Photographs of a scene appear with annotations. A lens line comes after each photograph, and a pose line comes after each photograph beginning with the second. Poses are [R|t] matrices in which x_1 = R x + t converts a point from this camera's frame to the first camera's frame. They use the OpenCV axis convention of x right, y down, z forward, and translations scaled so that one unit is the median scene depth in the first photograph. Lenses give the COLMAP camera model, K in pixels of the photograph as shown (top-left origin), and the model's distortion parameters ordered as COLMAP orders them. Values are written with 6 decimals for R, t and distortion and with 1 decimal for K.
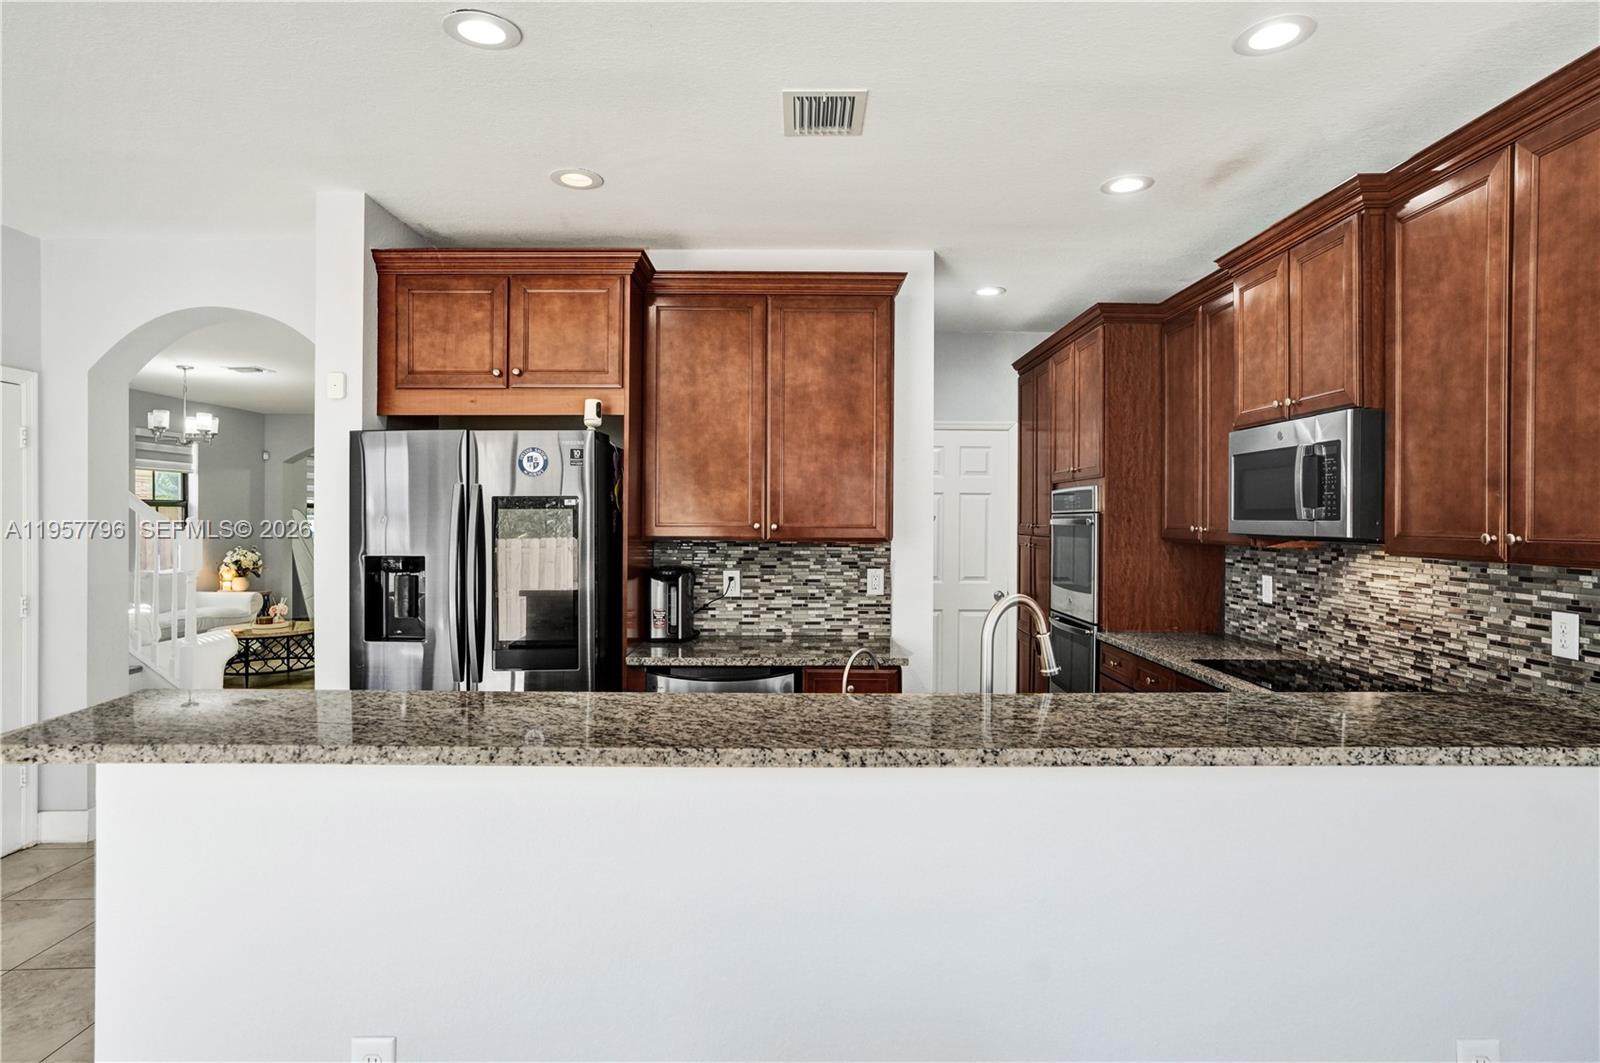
lens RADIAL K [[877.7, 0, 799.2], [0, 877.7, 522.4], [0, 0, 1]] dist [-0.026382, 0.029442]
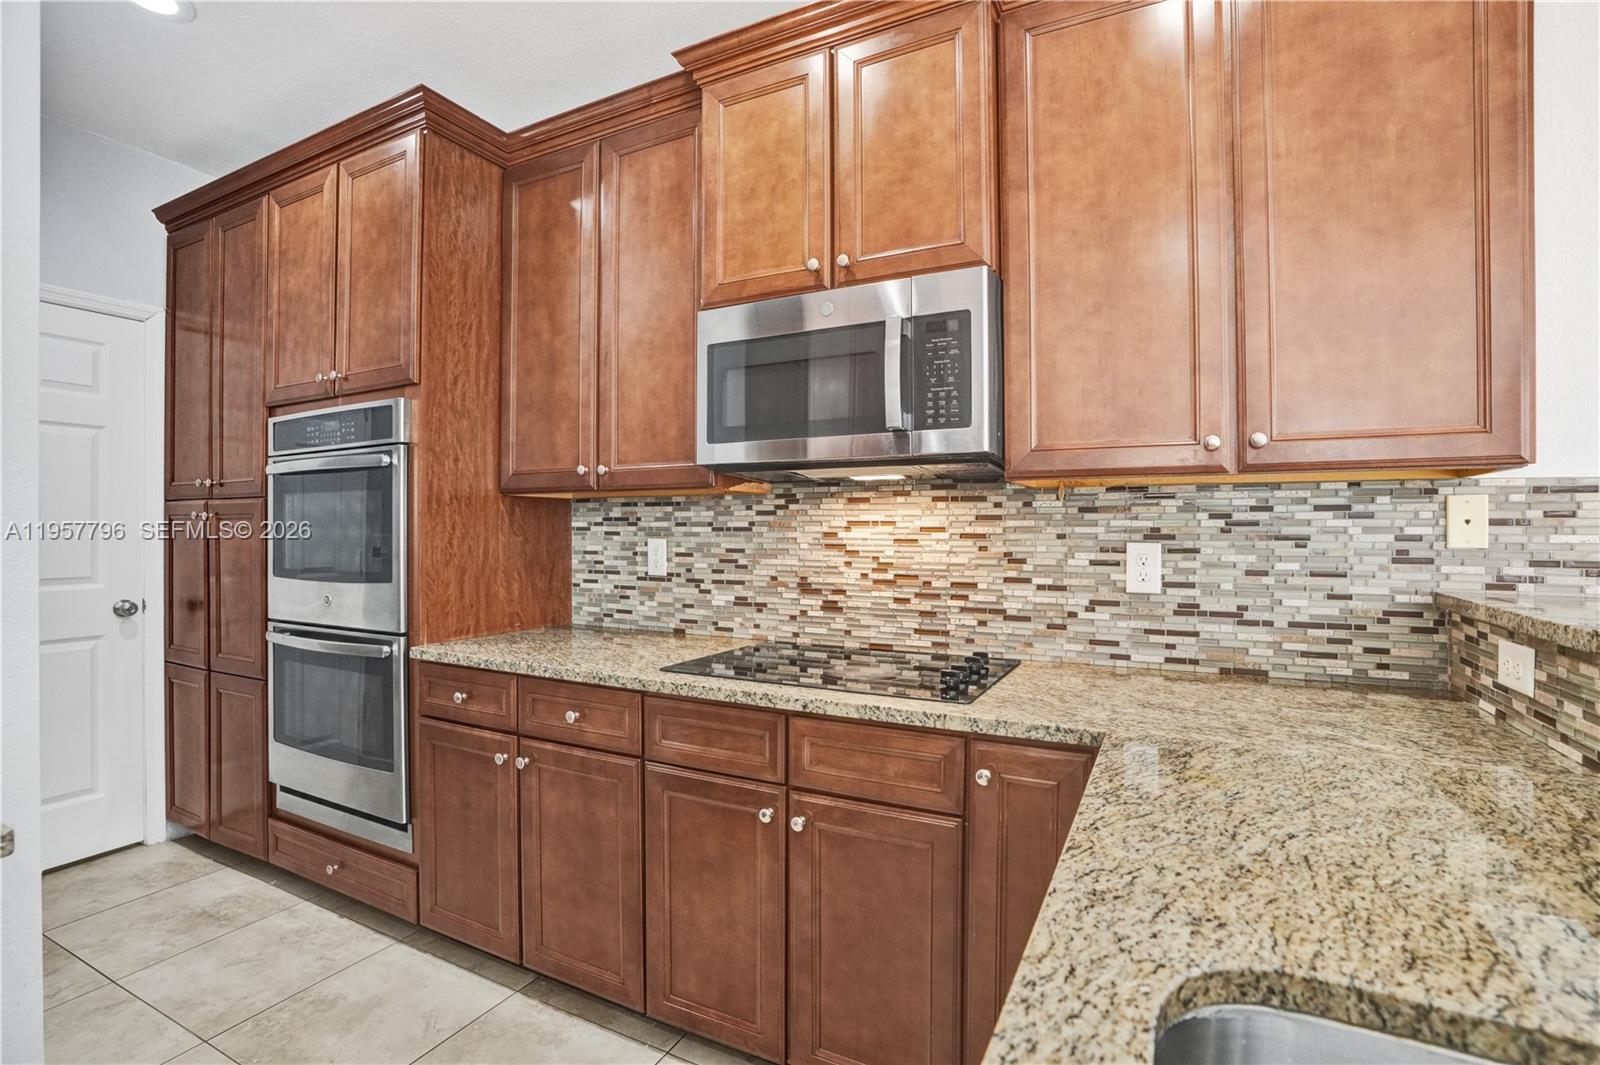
lens RADIAL K [[754.3, 0, 789.8], [0, 754.3, 525.8], [0, 0, 1]] dist [-0.035533, 0.000053]
pose [[0.471699, 0.003812, 0.881752, 0.023187], [0.006979, 0.999943, -0.008056, 0.059621], [-0.881732, 0.009954, 0.471645, 0.636505]]
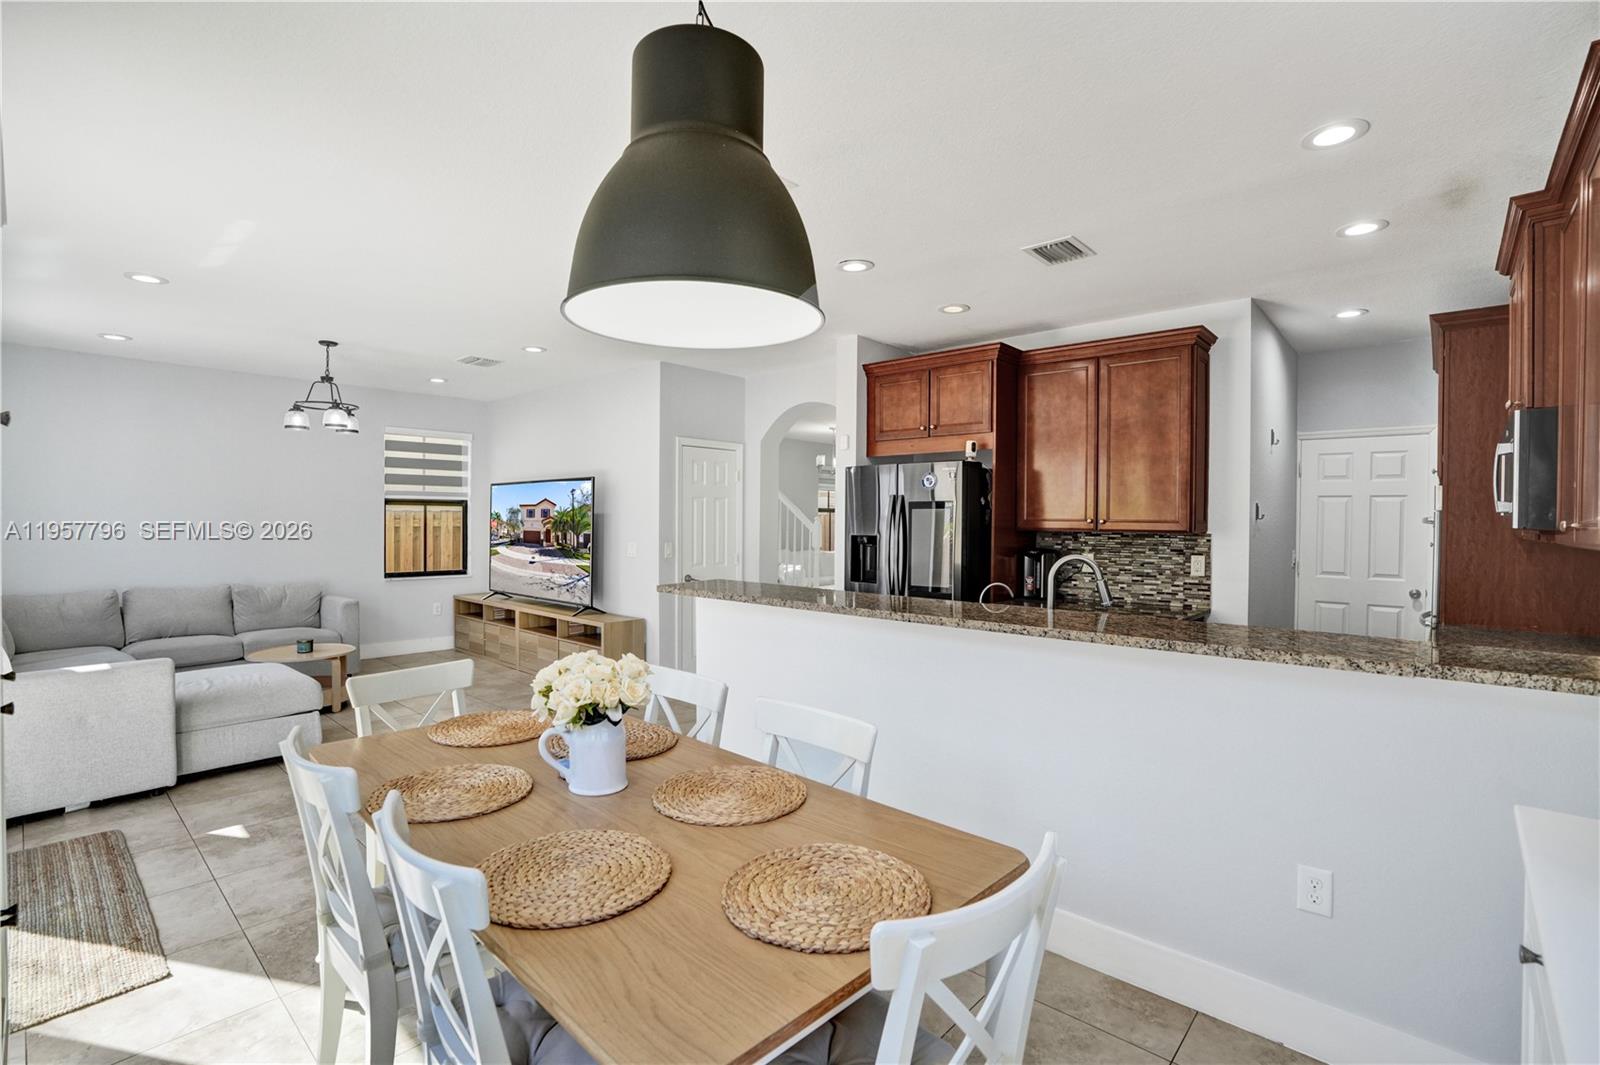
lens RADIAL K [[725.0, 0, 798.1], [0, 725.0, 525.2], [0, 0, 1]] dist [-0.011537, 0.000087]
pose [[0.747225, 0.009163, -0.664508, 0.405899], [-0.011002, 0.999938, 0.001418, 0.015837], [0.664481, 0.006252, 0.747279, -0.199167]]
